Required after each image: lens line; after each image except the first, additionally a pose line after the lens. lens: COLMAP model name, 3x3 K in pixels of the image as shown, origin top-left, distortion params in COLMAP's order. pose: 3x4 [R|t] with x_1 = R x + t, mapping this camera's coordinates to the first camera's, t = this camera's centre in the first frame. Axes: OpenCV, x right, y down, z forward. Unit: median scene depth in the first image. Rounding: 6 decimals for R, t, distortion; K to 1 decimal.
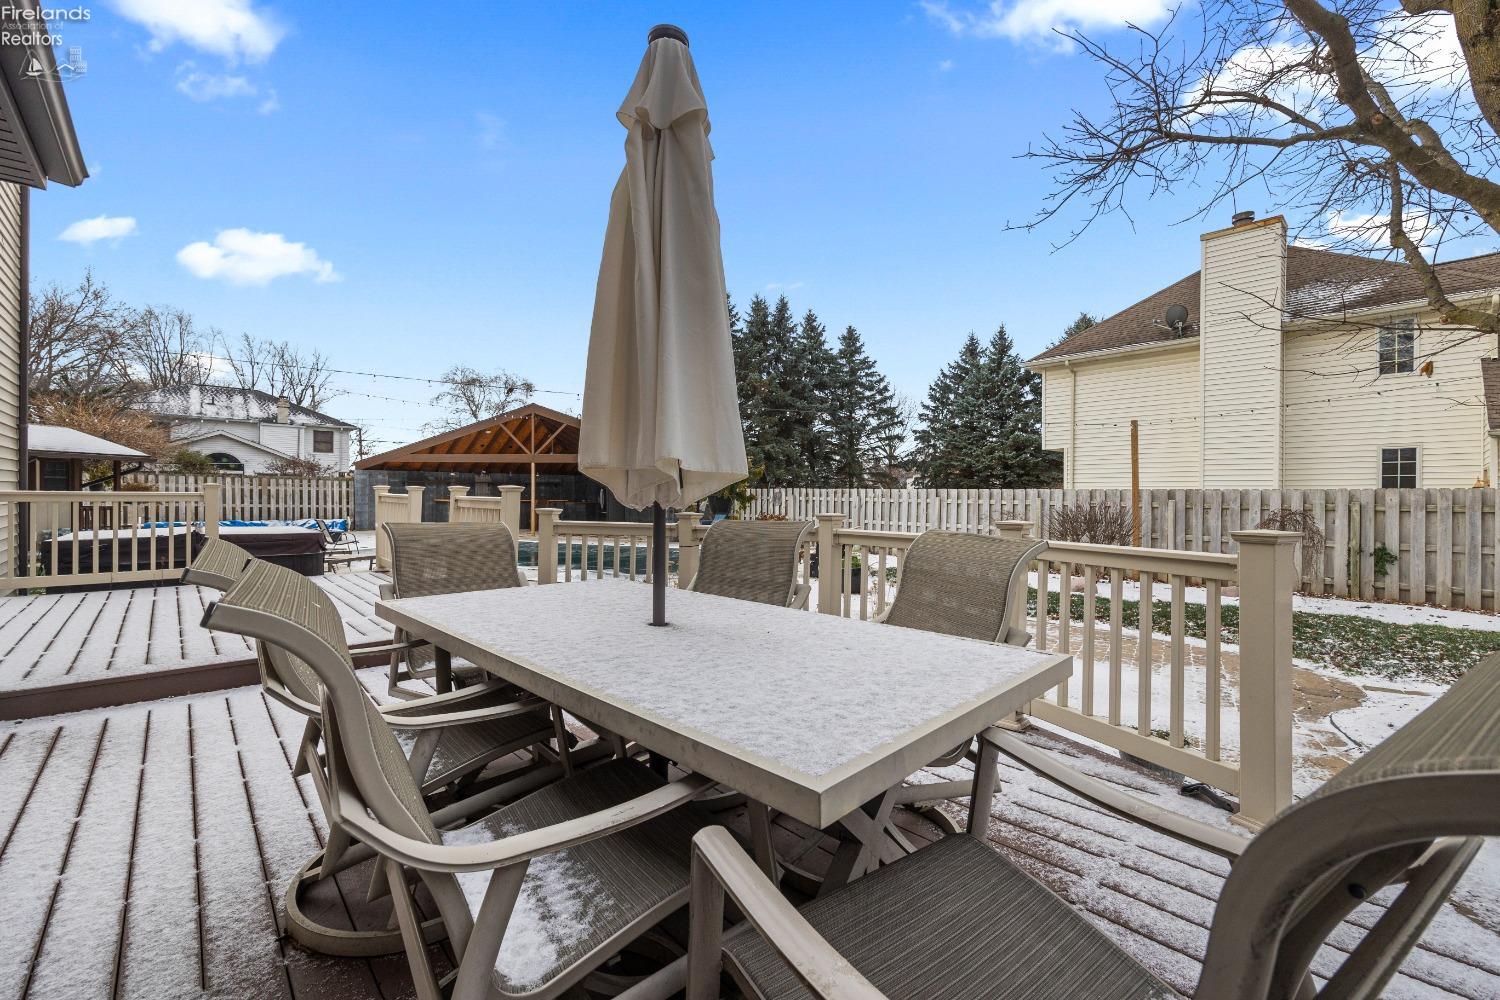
lens RADIAL K [[607.7, 0, 750.0], [0, 607.7, 500.0], [0, 0, 1]] dist [0.000952, -0.000104]
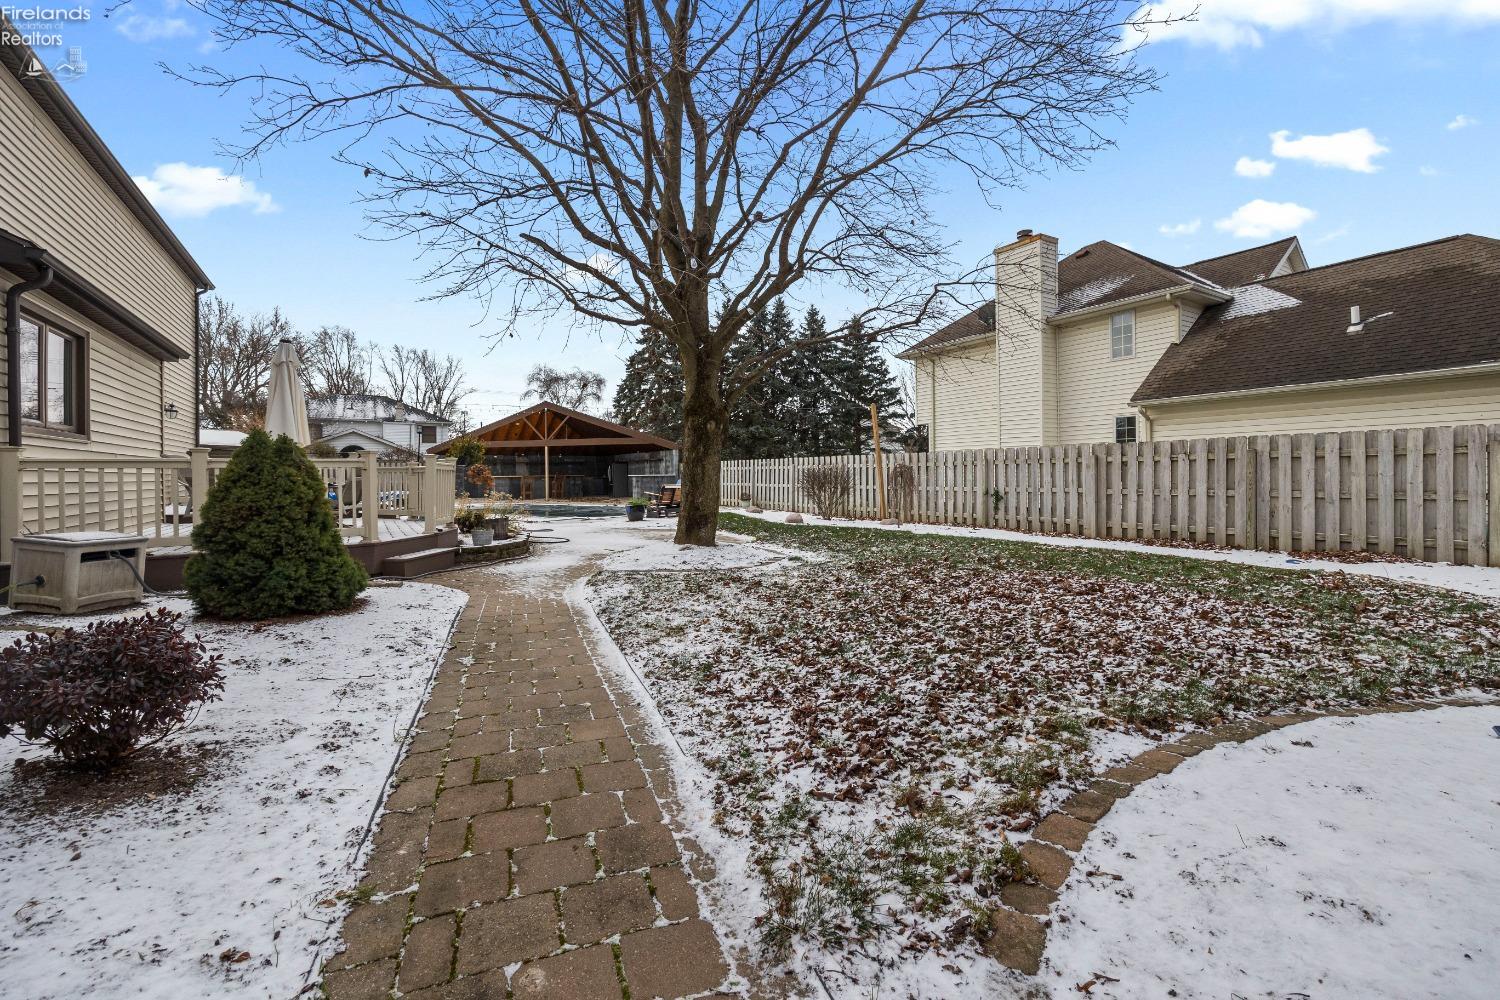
lens RADIAL K [[621.0, 0, 751.6], [0, 621.0, 480.3], [0, 0, 1]] dist [0.002431, 0.000251]
pose [[0.980992, -0.013946, -0.193548, 0.221715], [0.013176, 0.999899, -0.005266, 0.015895], [0.193602, 0.002616, 0.981077, -0.151358]]
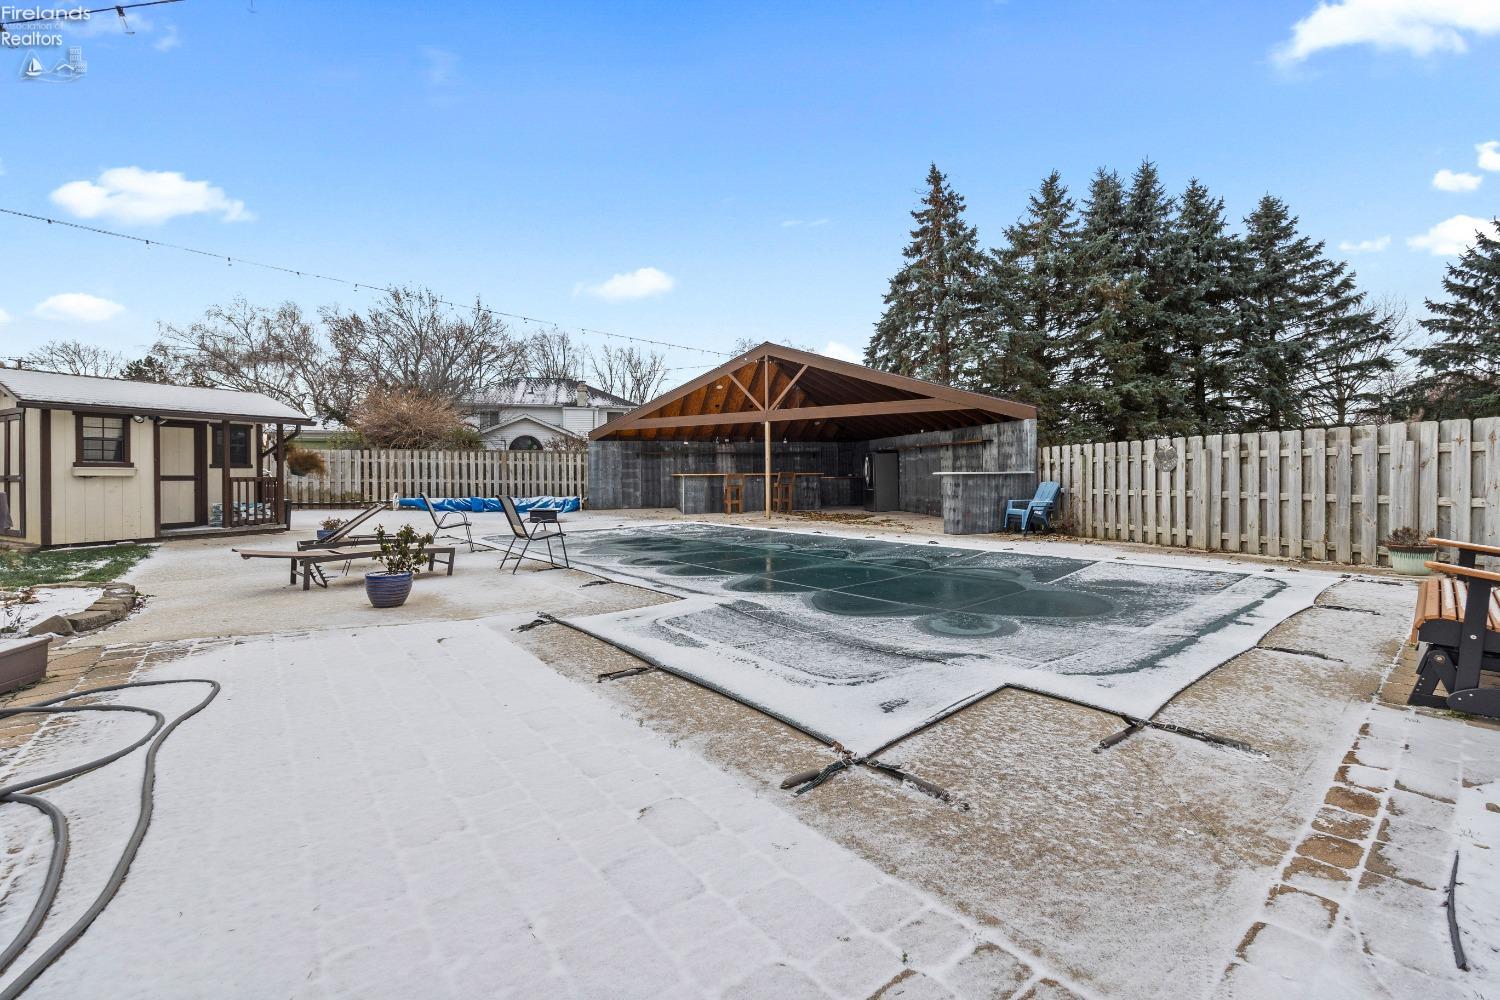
lens RADIAL K [[612.7, 0, 753.8], [0, 612.7, 479.0], [0, 0, 1]] dist [-0.012270, -0.000242]
pose [[0.879293, -0.011745, -0.476137, -0.010398], [0.008099, 0.999920, -0.009708, 0.010559], [0.476213, 0.004679, 0.879318, 0.220286]]
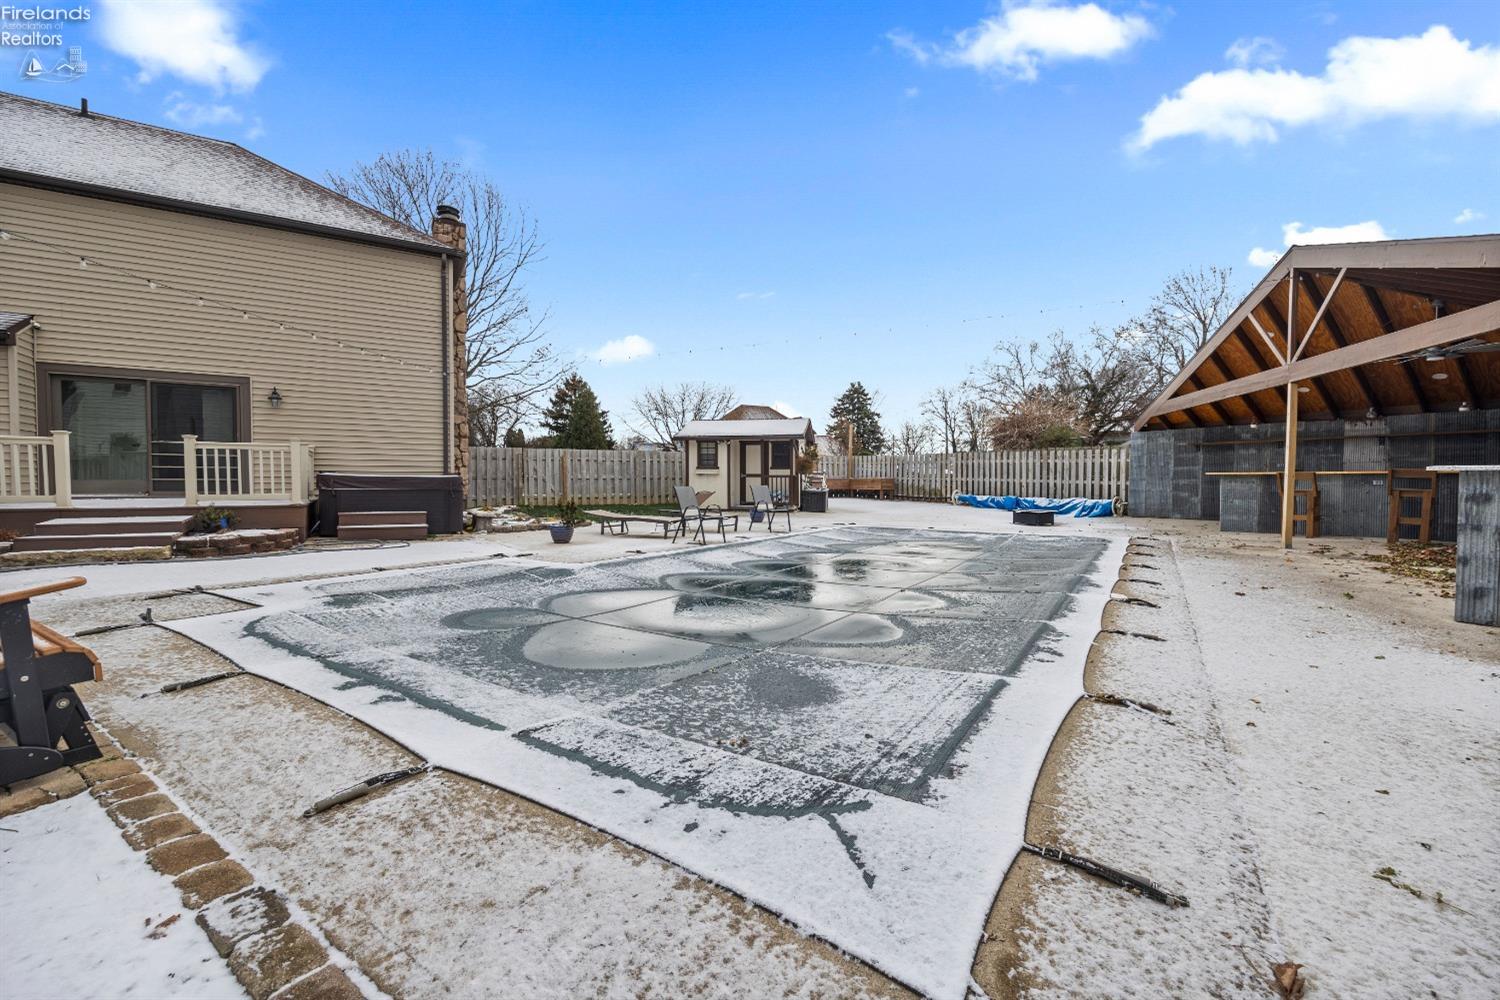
lens RADIAL K [[606.8, 0, 750.0], [0, 606.8, 500.0], [0, 0, 1]] dist [-0.000483, 0.000071]
pose [[-0.201965, 0.025704, -0.979055, 0.099624], [-0.014630, 0.999465, 0.029258, 0.010567], [0.979284, 0.020233, -0.201481, 0.464307]]
